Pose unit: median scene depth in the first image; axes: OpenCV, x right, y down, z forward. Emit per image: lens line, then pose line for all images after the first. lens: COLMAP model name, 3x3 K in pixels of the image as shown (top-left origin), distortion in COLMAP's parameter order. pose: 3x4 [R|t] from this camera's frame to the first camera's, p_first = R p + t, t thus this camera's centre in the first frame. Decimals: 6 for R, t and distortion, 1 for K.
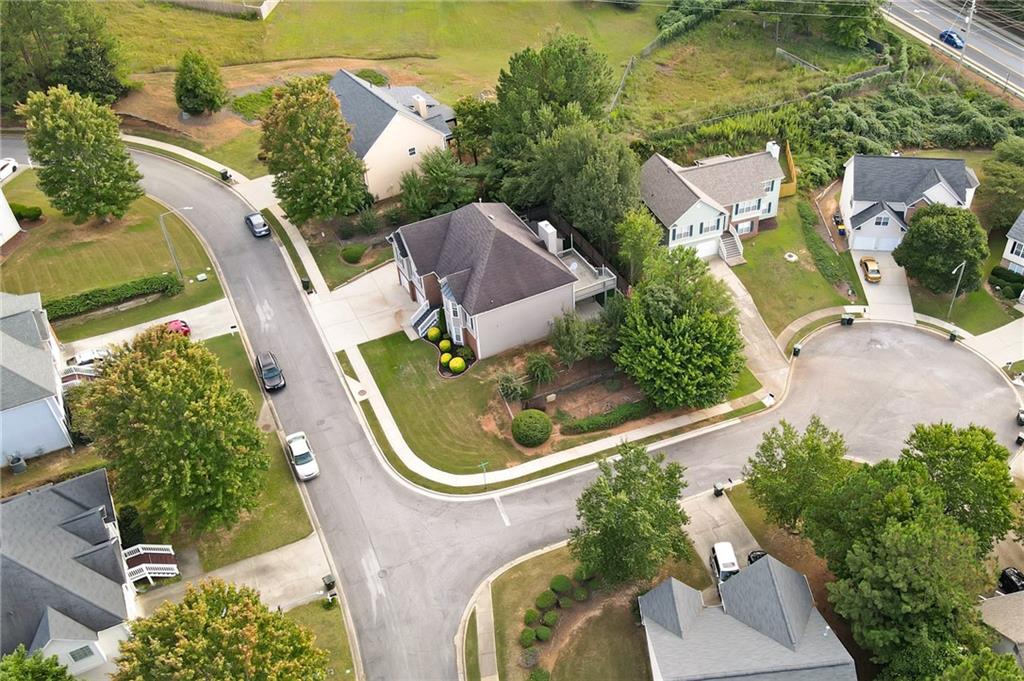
lens RADIAL K [[912.1, 0, 630.2], [0, 912.1, 341.1], [0, 0, 1]] dist [-0.005913, 0.013977]
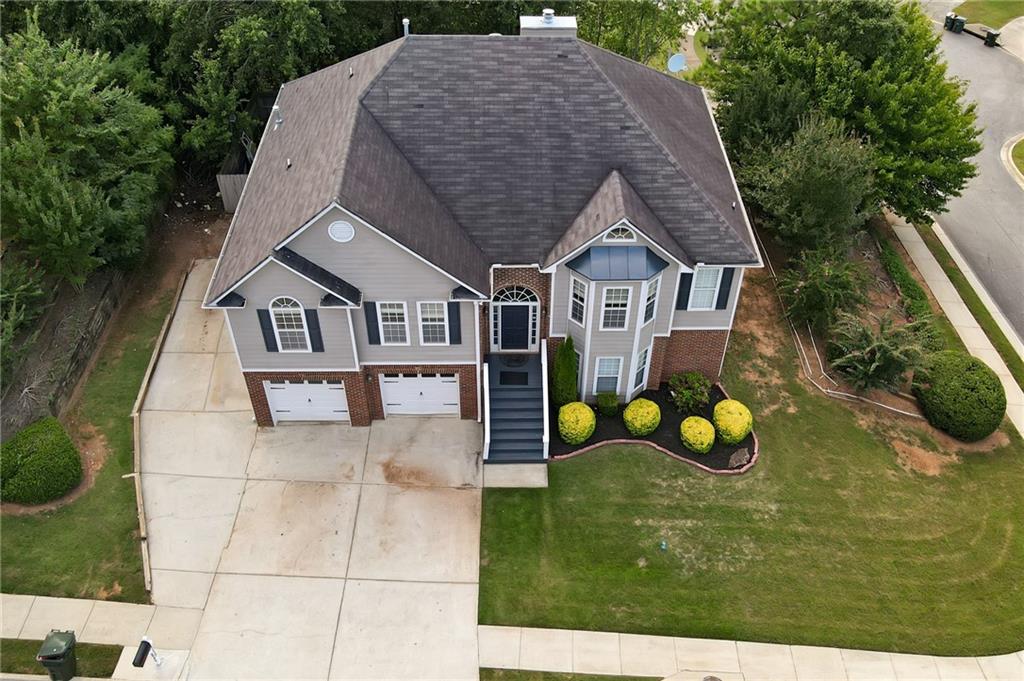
lens RADIAL K [[894.6, 0, 521.3], [0, 894.6, 340.5], [0, 0, 1]] dist [0.002519, 0.014456]
pose [[0.512990, -0.592776, 0.620853, -0.418567], [0.541722, 0.784614, 0.301526, -0.143715], [-0.665867, 0.181649, 0.723619, 0.780565]]
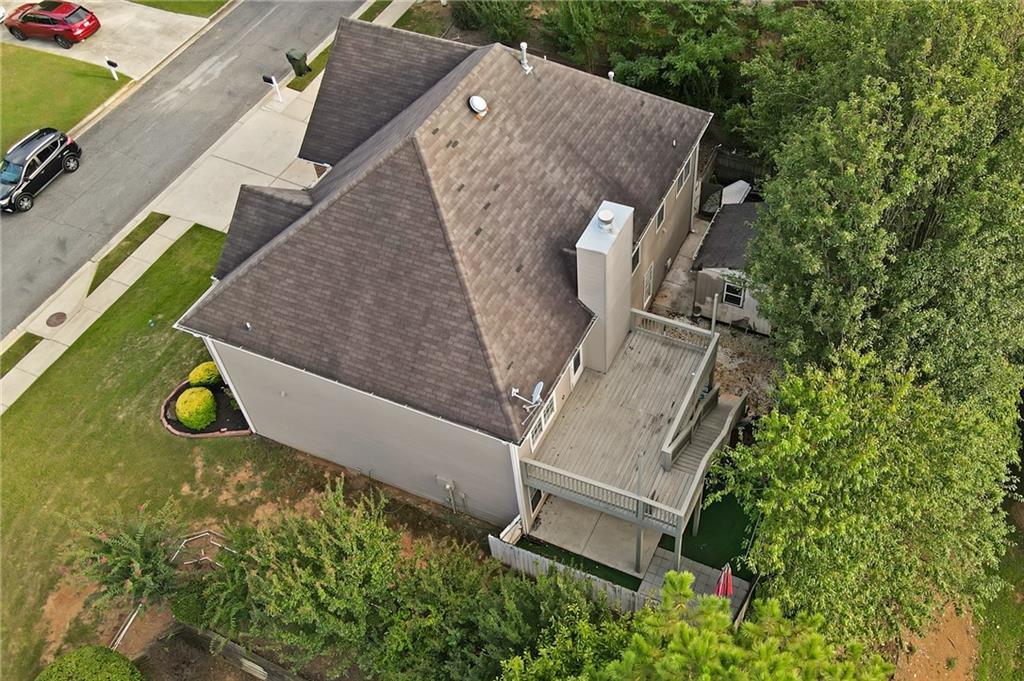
lens RADIAL K [[912.1, 0, 630.2], [0, 912.1, 341.1], [0, 0, 1]] dist [-0.005913, 0.013977]
pose [[0.596097, 0.593439, -0.540831, 0.097160], [-0.514341, 0.799467, 0.310333, -0.196216], [0.616540, 0.093183, 0.781790, 0.799327]]
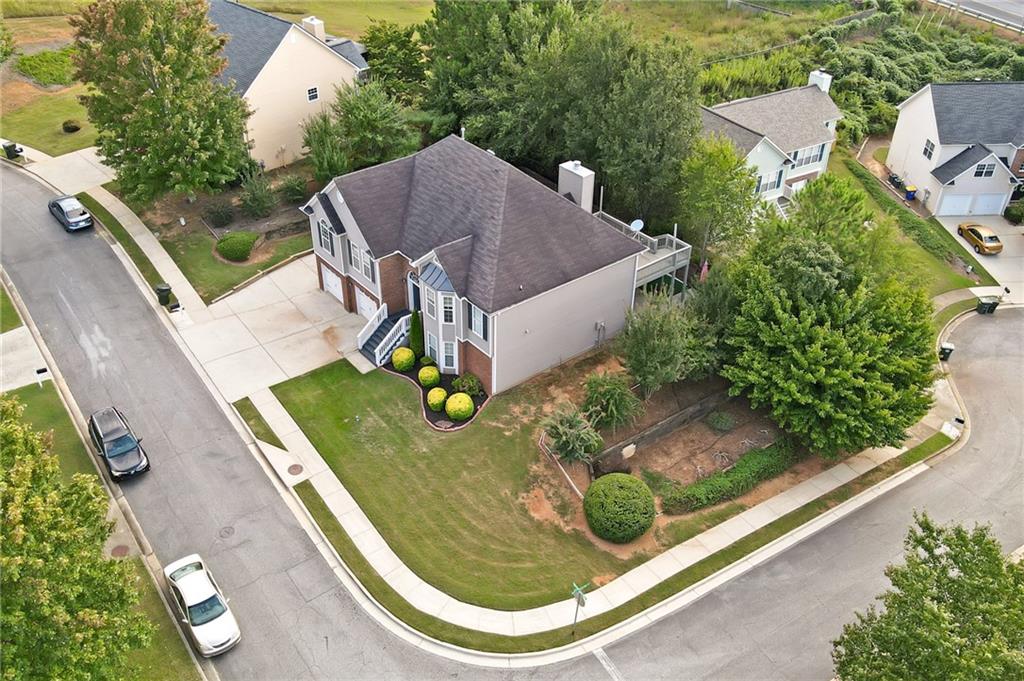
lens RADIAL K [[910.8, 0, 512.0], [0, 910.8, 340.5], [0, 0, 1]] dist [0.002688, 0.000017]
pose [[0.993469, -0.070291, 0.089880, -0.200659], [0.076901, 0.994412, -0.072320, 0.028235], [-0.084294, 0.078760, 0.993323, 0.426296]]
